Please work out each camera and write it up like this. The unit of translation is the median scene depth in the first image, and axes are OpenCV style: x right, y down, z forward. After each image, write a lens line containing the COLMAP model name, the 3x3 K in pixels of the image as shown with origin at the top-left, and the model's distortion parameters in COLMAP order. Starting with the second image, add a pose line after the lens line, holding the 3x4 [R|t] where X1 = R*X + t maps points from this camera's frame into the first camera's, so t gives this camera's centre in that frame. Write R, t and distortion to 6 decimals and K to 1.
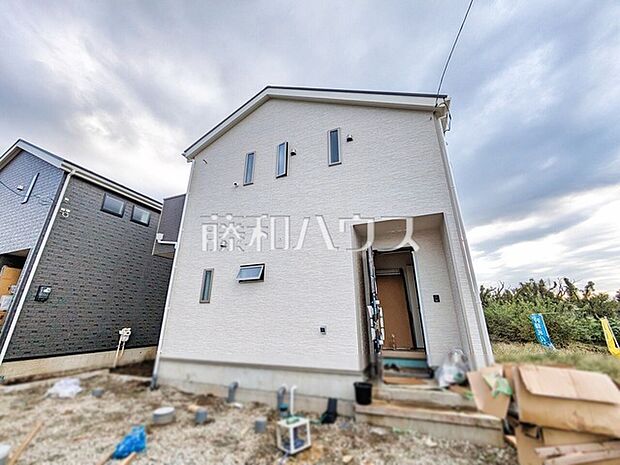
lens RADIAL K [[245.1, 0, 312.1], [0, 245.1, 233.6], [0, 0, 1]] dist [0.002552, -0.000055]
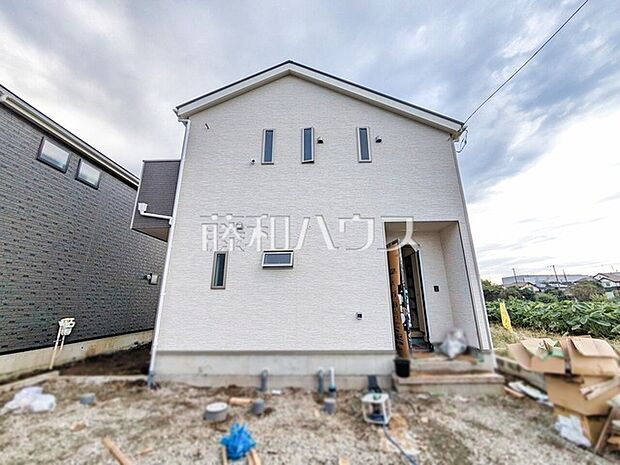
lens RADIAL K [[245.1, 0, 312.6], [0, 245.1, 233.4], [0, 0, 1]] dist [0.002552, -0.000055]
pose [[0.939848, 0.088587, 0.329908, -0.509538], [-0.108166, 0.993269, 0.041435, 0.005472], [-0.324016, -0.074627, 0.943104, 0.061961]]
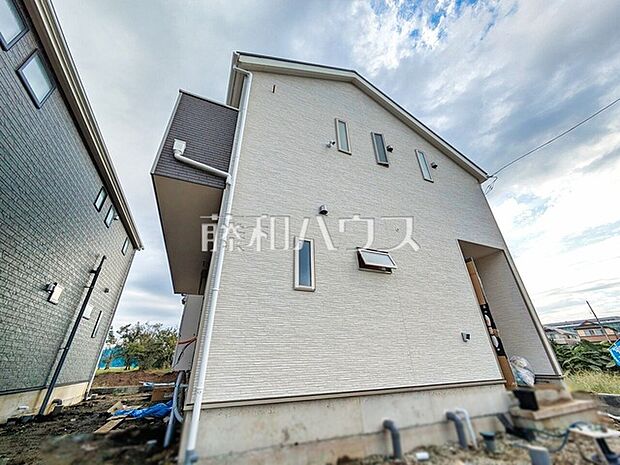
lens RADIAL K [[245.1, 0, 311.8], [0, 245.1, 233.6], [0, 0, 1]] dist [0.002552, -0.000055]
pose [[0.704507, 0.319808, 0.633555, -1.001442], [-0.212755, 0.946826, -0.241361, 0.348985], [-0.677056, 0.035248, 0.735087, 0.662027]]
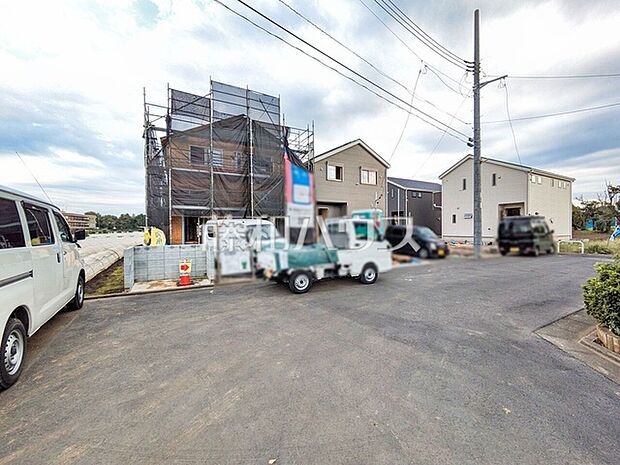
lens RADIAL K [[245.1, 0, 312.3], [0, 245.1, 230.2], [0, 0, 1]] dist [0.002552, -0.000055]
pose [[0.774376, -0.003234, -0.632717, 0.347326], [0.218502, 0.939834, 0.262619, -1.377264], [0.593800, -0.341616, 0.728492, -3.932666]]
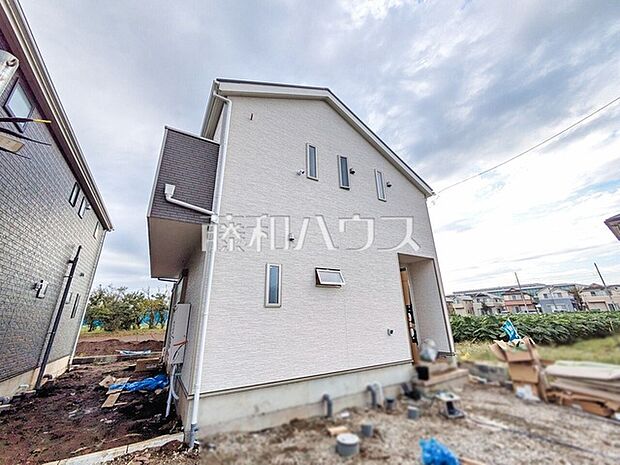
lens RADIAL K [[245.1, 0, 313.0], [0, 245.1, 232.7], [0, 0, 1]] dist [0.002552, -0.000055]
pose [[0.605703, 0.252112, 0.754694, -1.203591], [-0.239892, 0.962204, -0.128900, 0.150108], [-0.758667, -0.102970, 0.643289, 0.509038]]
